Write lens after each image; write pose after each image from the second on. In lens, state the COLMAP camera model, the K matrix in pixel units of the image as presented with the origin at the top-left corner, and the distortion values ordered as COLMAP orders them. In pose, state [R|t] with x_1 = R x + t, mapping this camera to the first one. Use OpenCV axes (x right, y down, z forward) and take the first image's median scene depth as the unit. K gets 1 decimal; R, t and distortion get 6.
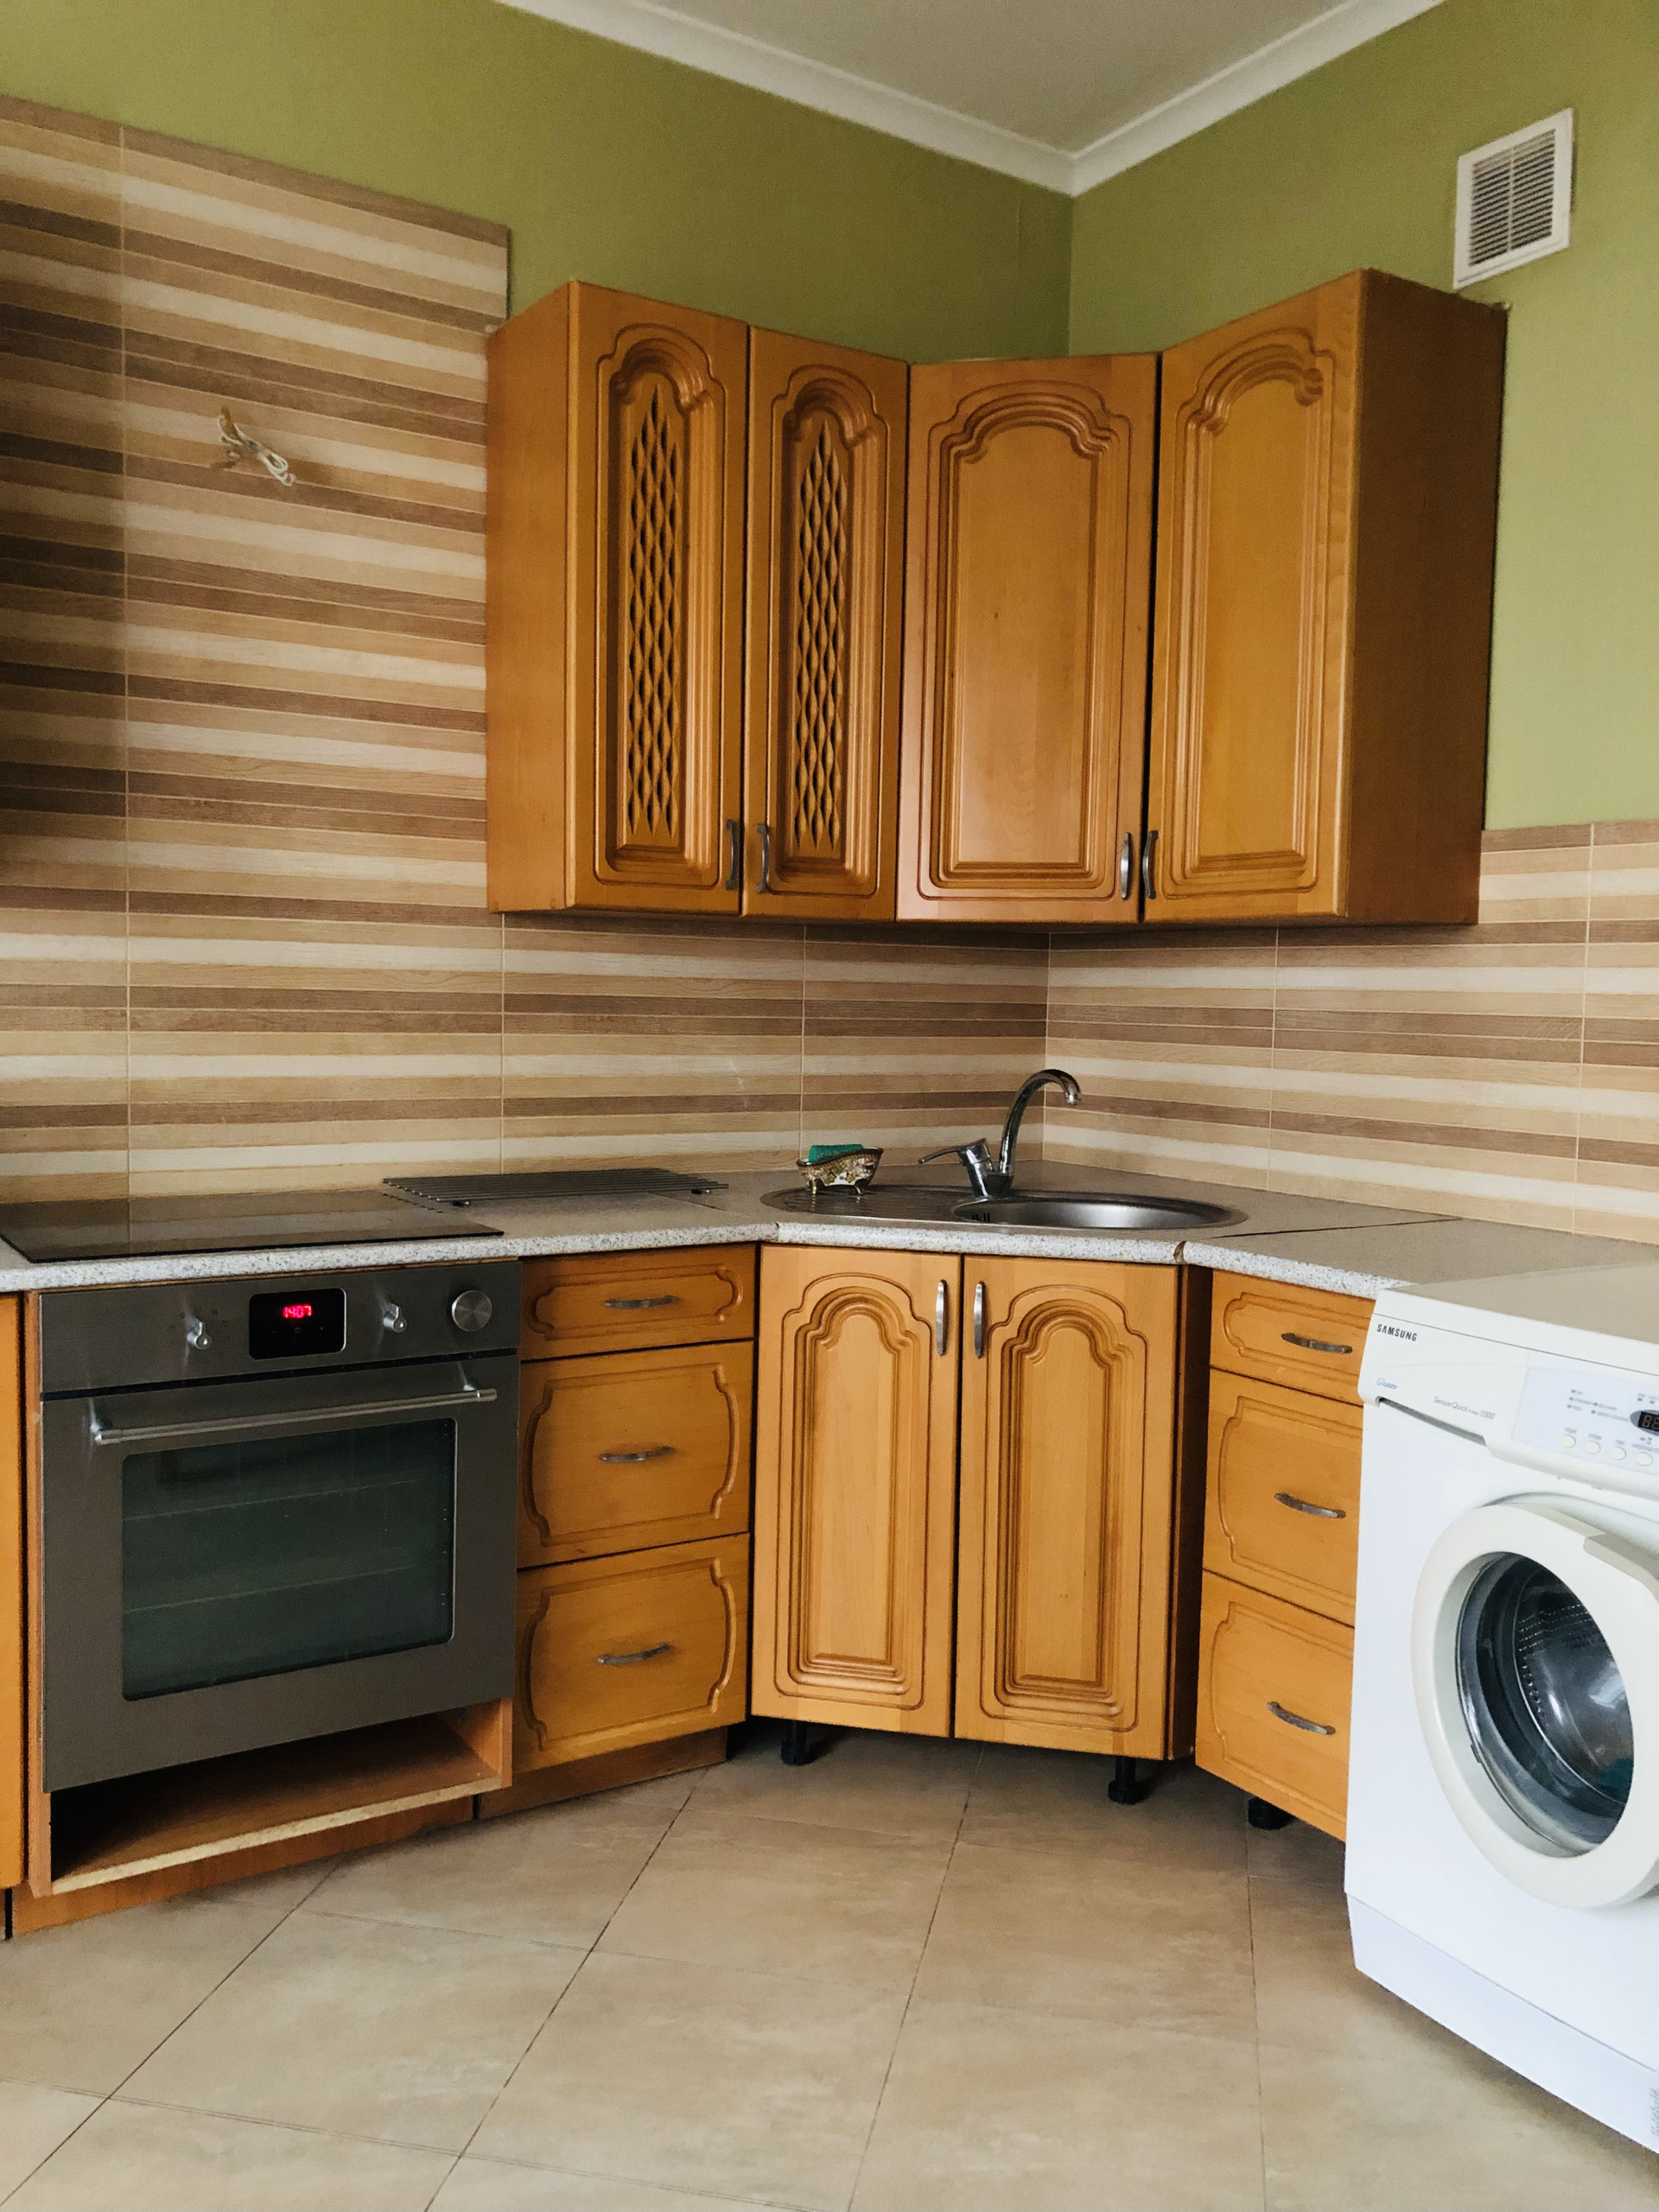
lens RADIAL K [[1807.9, 0, 824.1], [0, 1807.9, 1095.2], [0, 0, 1]] dist [0.003285, -0.014954]
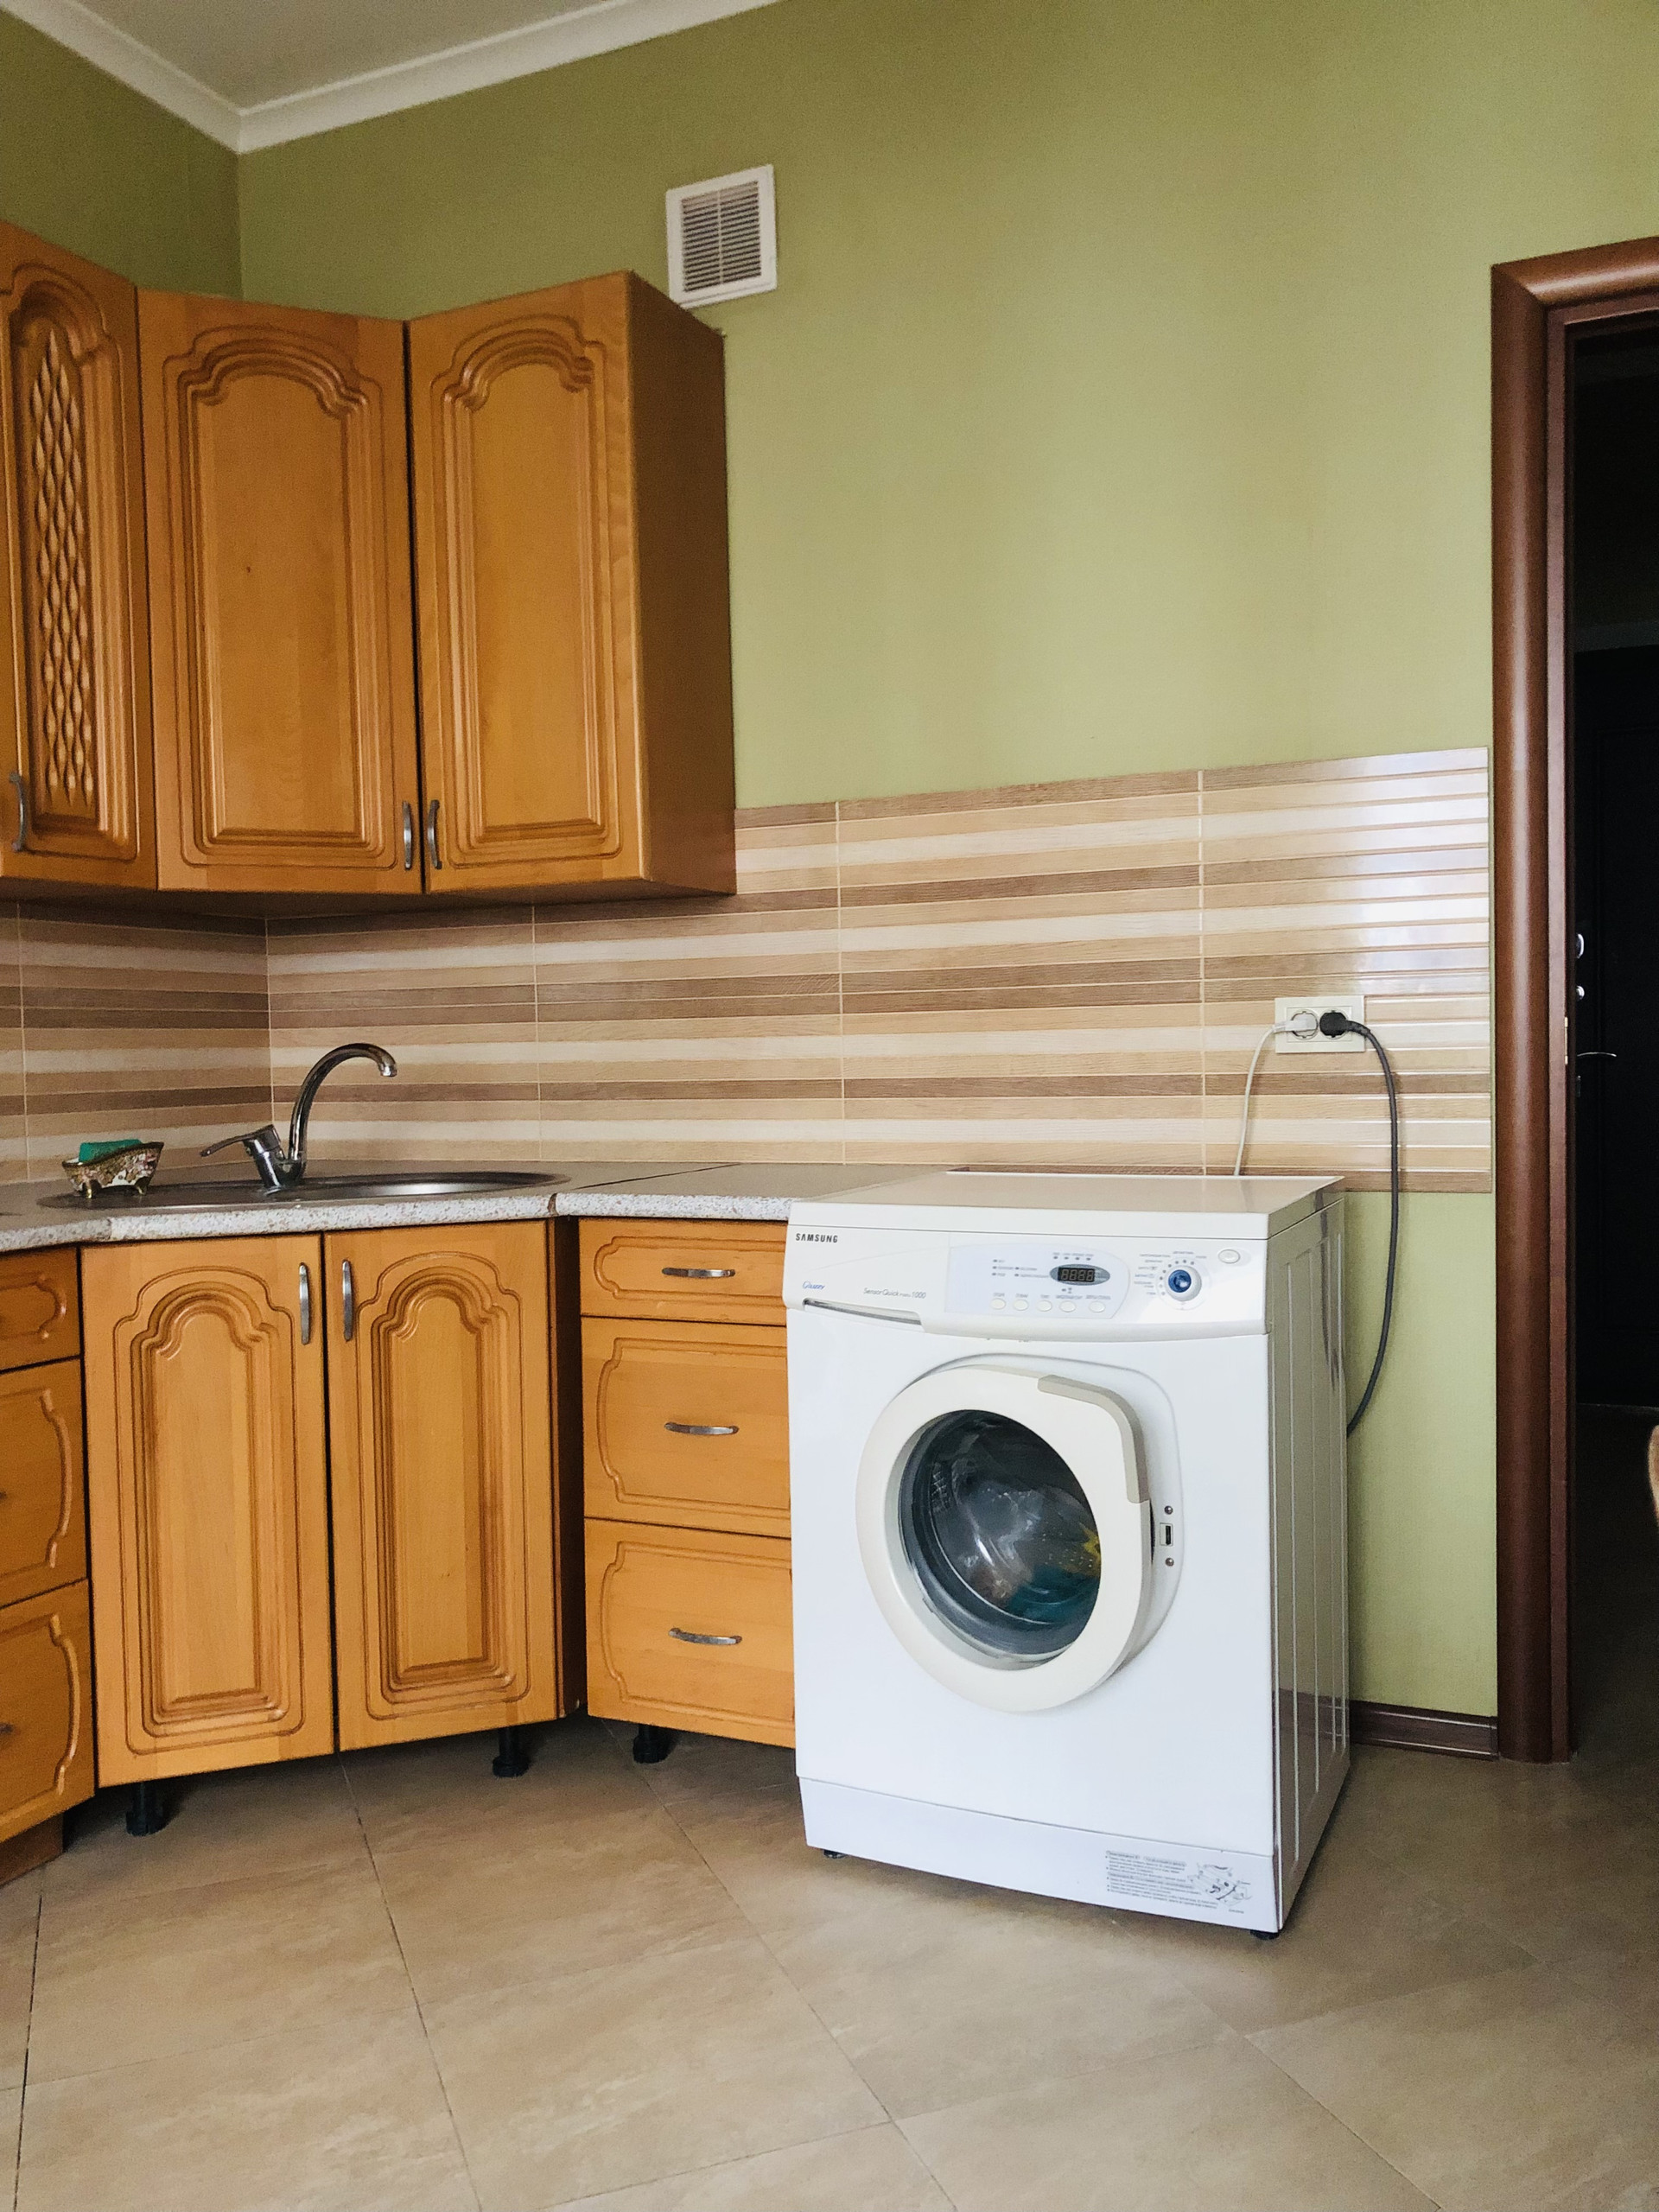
lens RADIAL K [[1790.2, 0, 829.5], [0, 1790.2, 1106.0], [0, 0, 1]] dist [-0.002444, -0.001726]
pose [[0.837692, -0.057902, 0.543065, -0.194961], [0.069573, 0.997576, -0.000956, 0.039884], [-0.541694, 0.038584, 0.839690, 0.071832]]
